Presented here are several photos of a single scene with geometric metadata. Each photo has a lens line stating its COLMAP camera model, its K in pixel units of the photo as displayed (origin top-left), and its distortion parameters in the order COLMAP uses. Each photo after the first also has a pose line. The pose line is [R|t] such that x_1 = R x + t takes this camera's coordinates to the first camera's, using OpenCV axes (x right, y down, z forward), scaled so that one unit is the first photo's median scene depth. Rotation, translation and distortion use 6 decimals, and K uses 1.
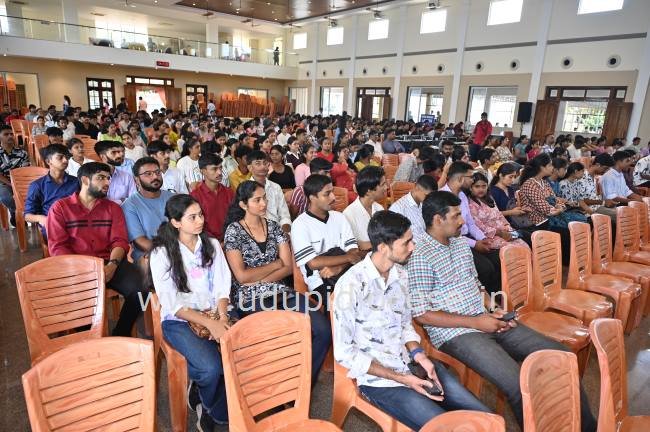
lens RADIAL K [[443.4, 0, 325.3], [0, 443.4, 228.3], [0, 0, 1]] dist [0.002357, -0.004869]
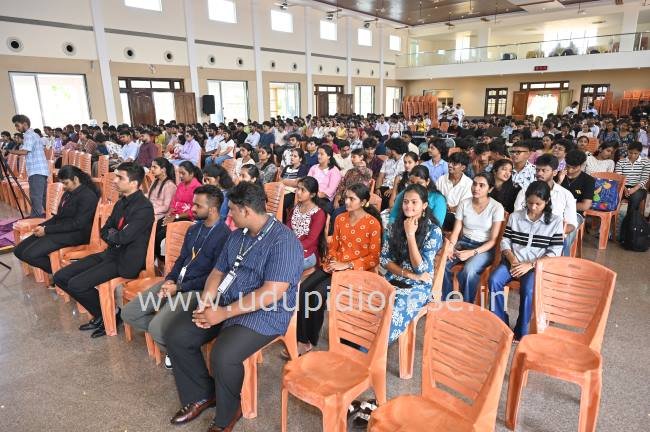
lens RADIAL K [[443.4, 0, 324.2], [0, 443.4, 214.3], [0, 0, 1]] dist [0.002357, -0.004869]
pose [[0.232677, 0.184650, -0.954864, 0.544038], [-0.232677, 0.963868, 0.129693, -0.062158], [0.944311, 0.191999, 0.267234, 0.315963]]
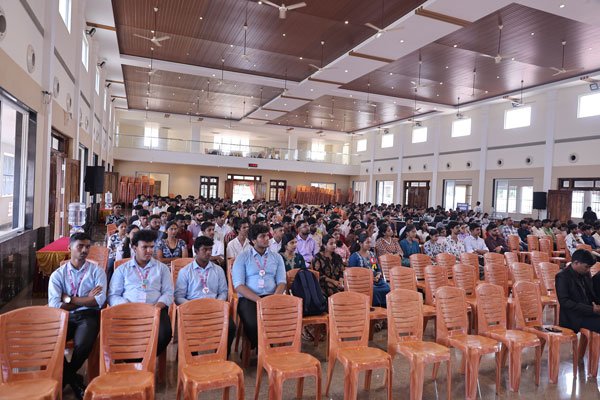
lens RADIAL K [[409.3, 0, 294.3], [0, 409.3, 204.3], [0, 0, 1]] dist [0.002357, -0.004869]
pose [[0.957384, 0.007052, -0.288731, 0.108658], [-0.078900, 0.968061, -0.237978, 0.027060], [0.277831, 0.250617, 0.927363, -0.081349]]
